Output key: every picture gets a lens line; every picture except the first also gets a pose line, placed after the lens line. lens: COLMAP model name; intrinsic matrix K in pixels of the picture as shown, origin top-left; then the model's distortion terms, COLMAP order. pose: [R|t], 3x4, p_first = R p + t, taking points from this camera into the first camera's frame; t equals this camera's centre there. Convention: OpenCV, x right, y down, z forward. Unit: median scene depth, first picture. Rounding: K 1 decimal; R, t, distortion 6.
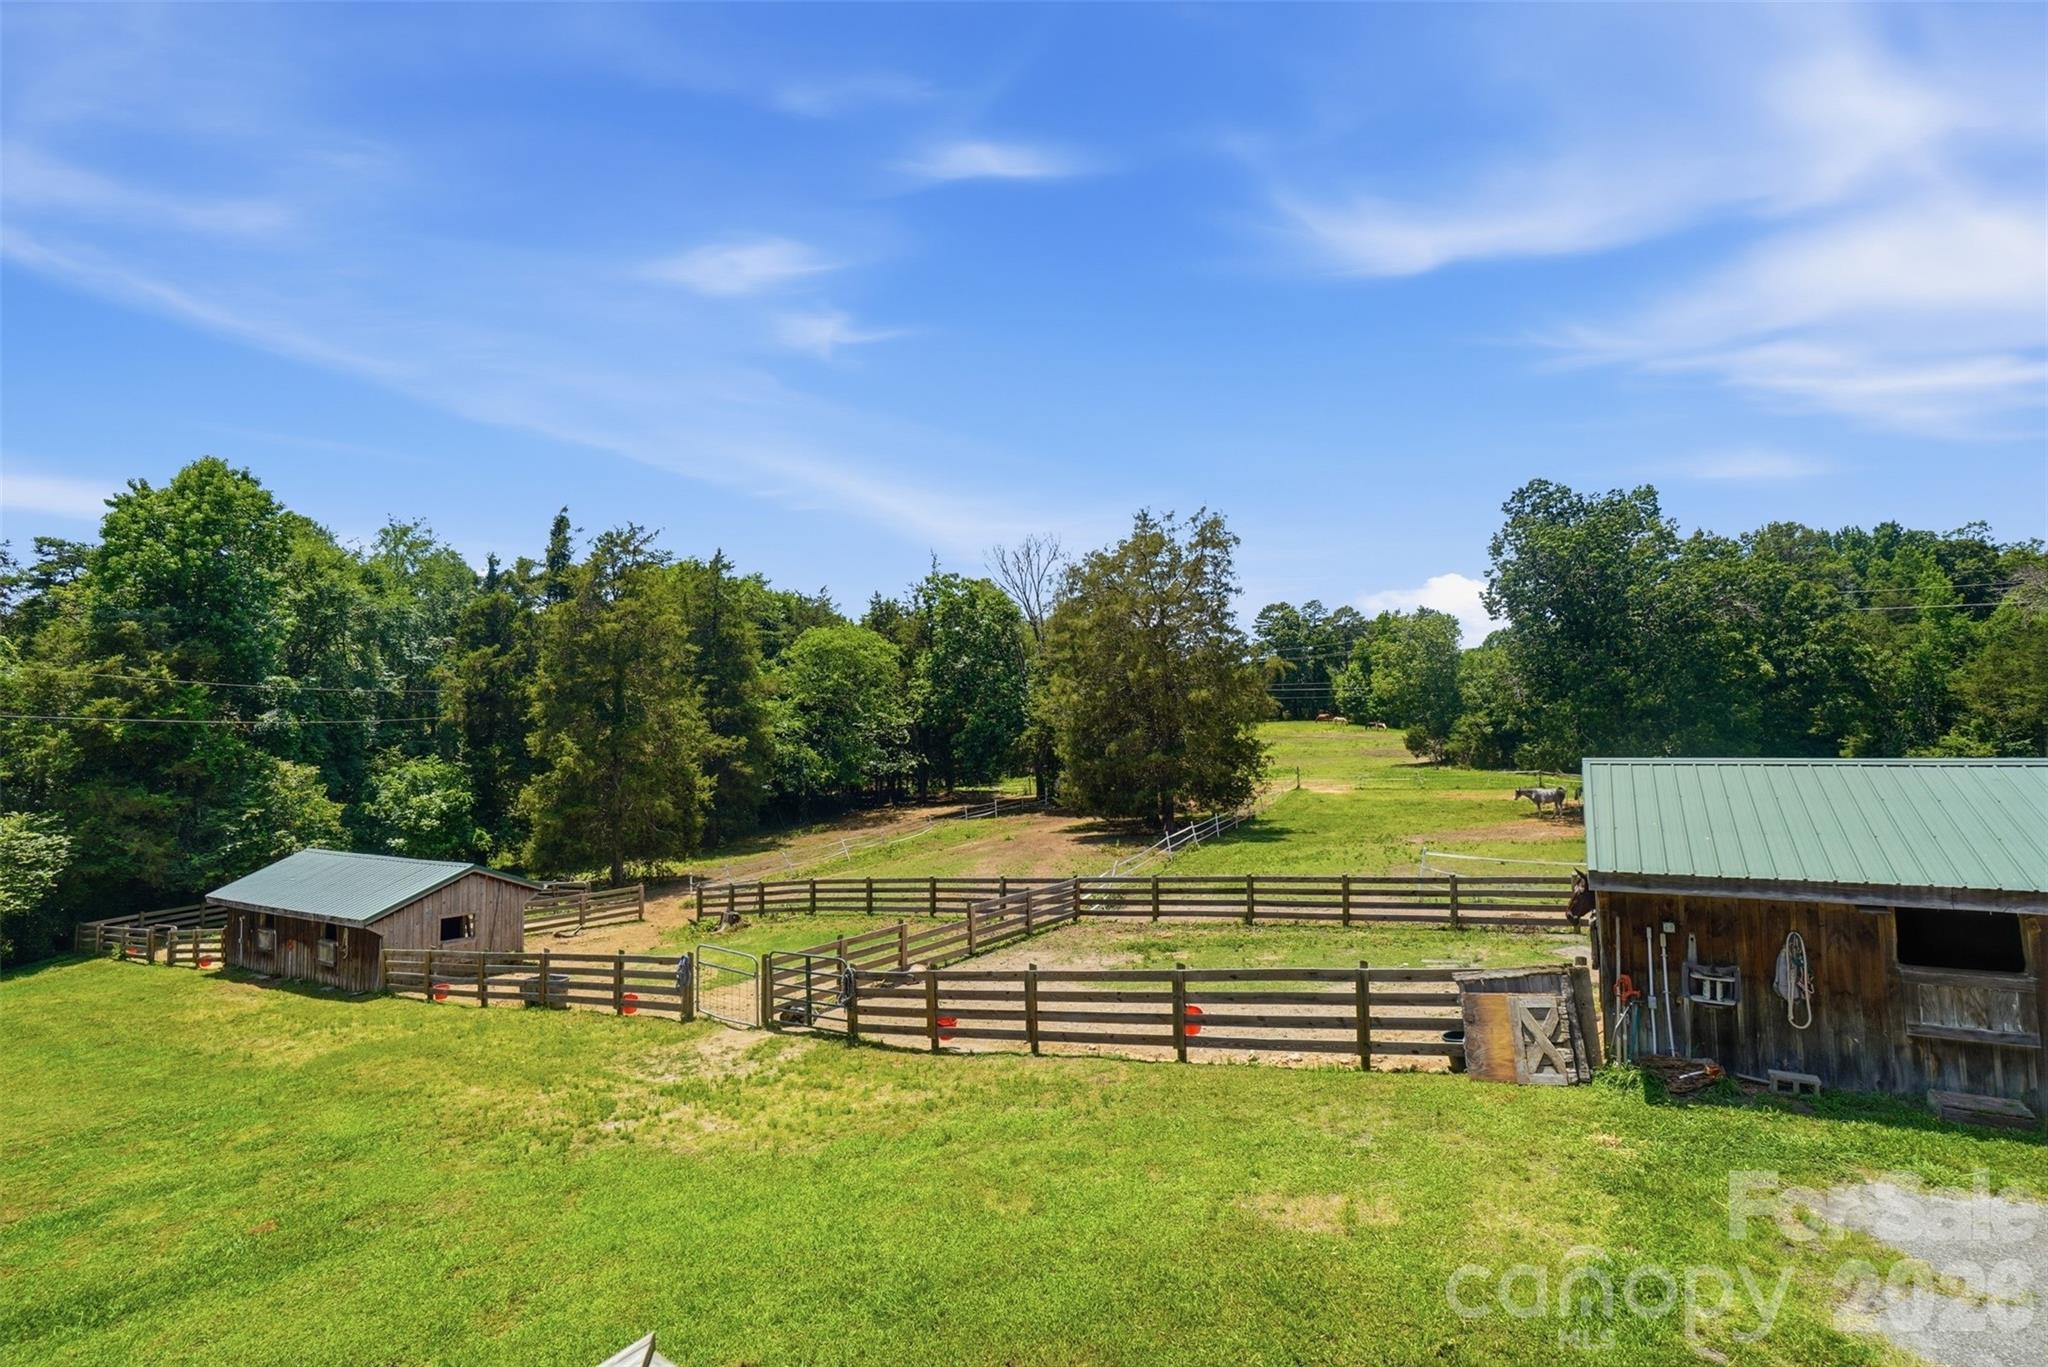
lens RADIAL K [[1044.5, 0, 1080.4], [0, 1044.5, 729.7], [0, 0, 1]] dist [-0.000792, 0.000069]
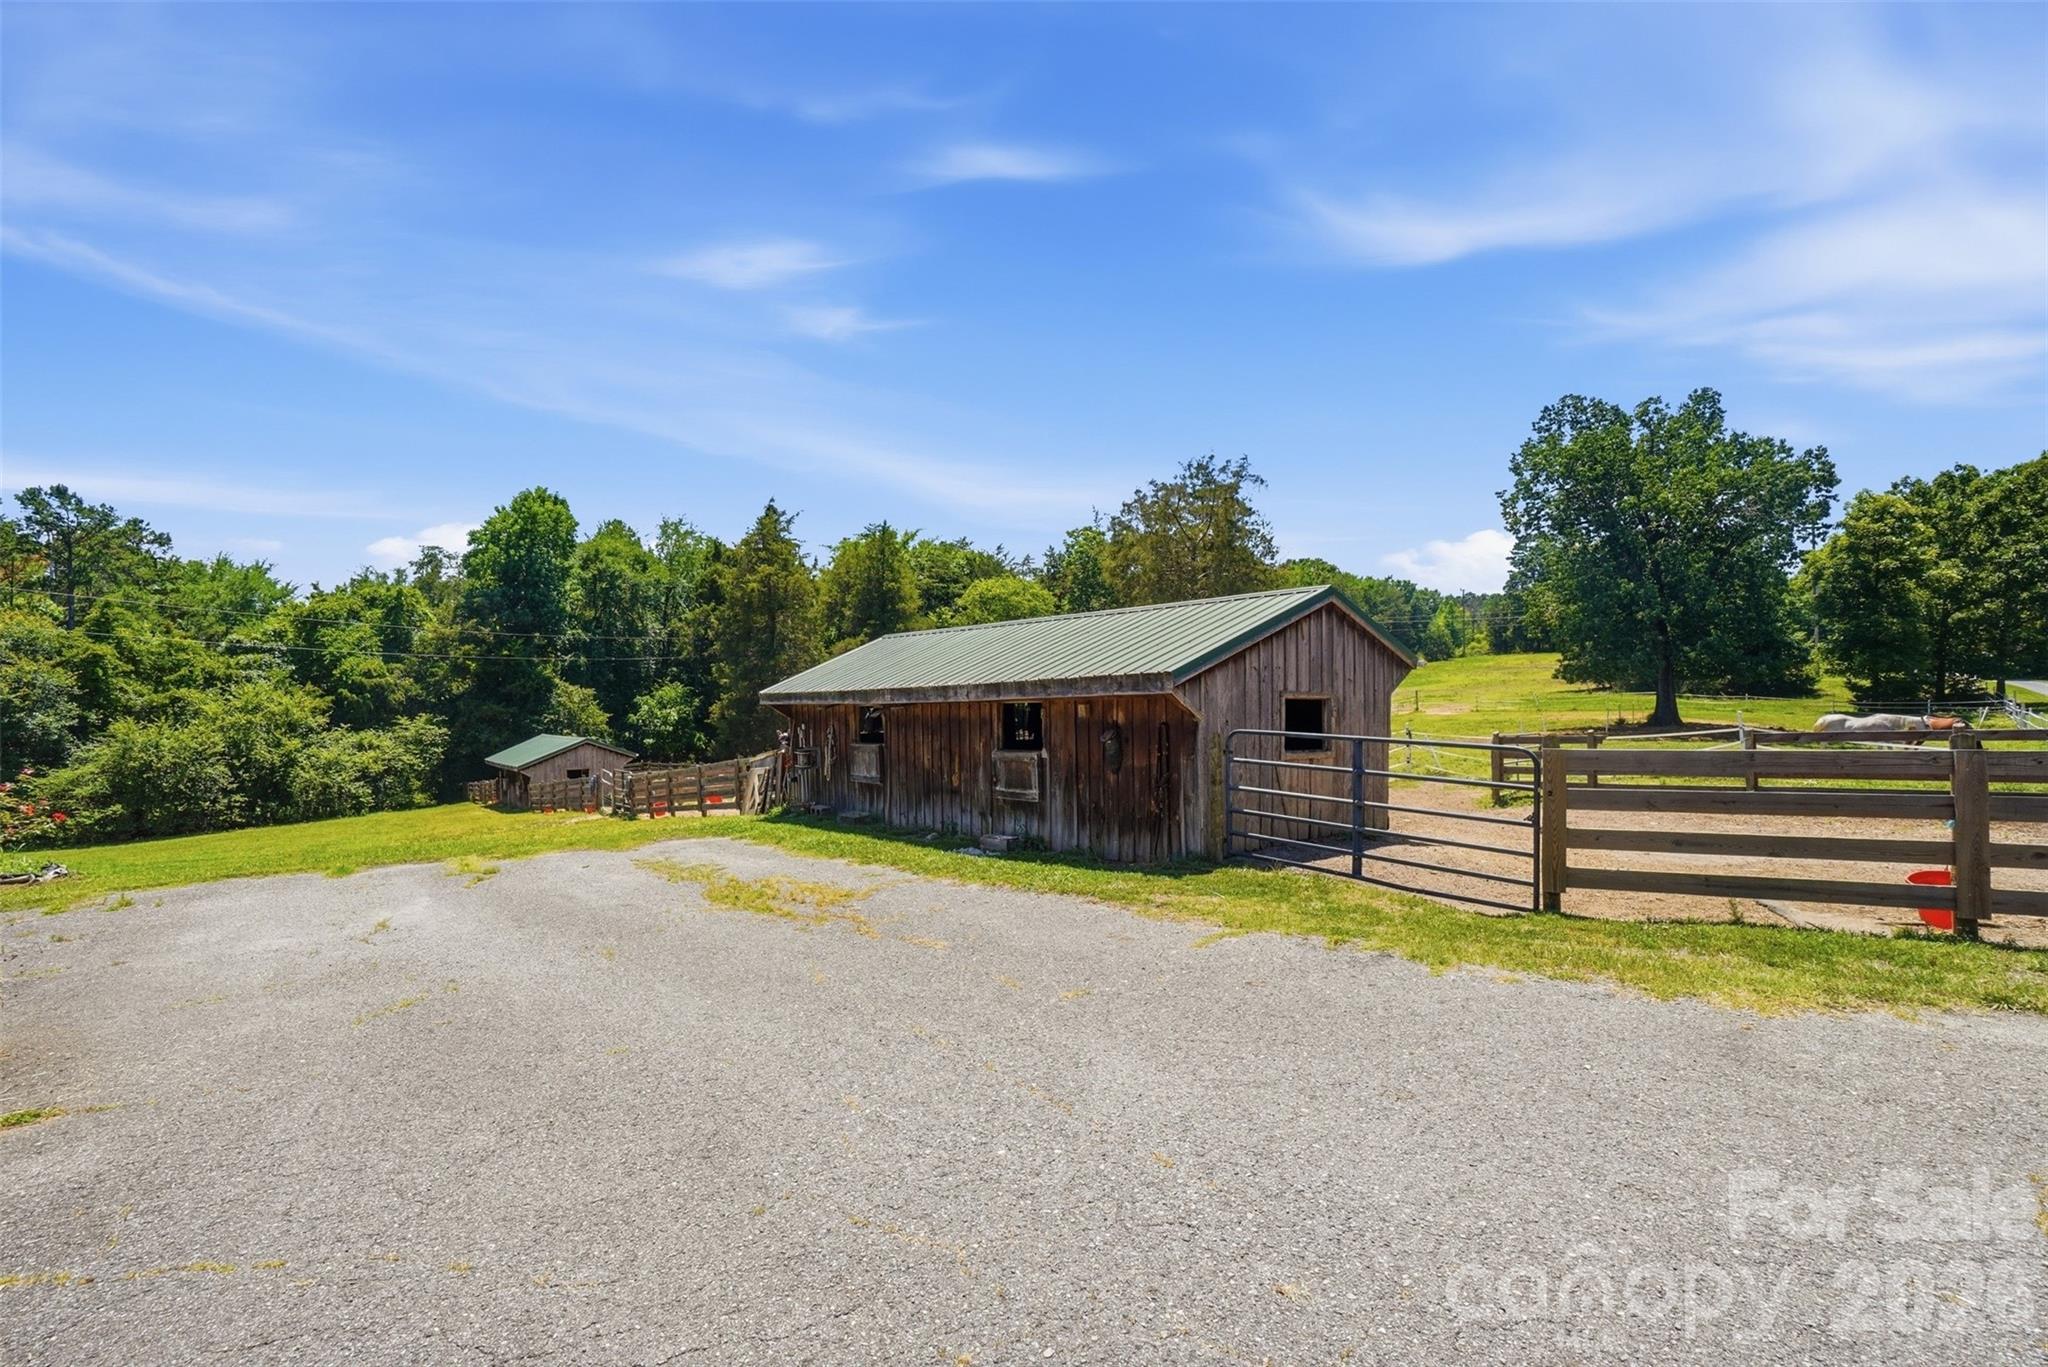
lens RADIAL K [[1044.5, 0, 1080.4], [0, 1044.5, 729.7], [0, 0, 1]] dist [-0.000792, 0.000069]
pose [[0.932799, 0.002781, -0.360386, 0.491348], [0.015895, 0.998680, 0.048849, 0.033209], [0.360046, -0.051295, 0.931523, -0.161819]]
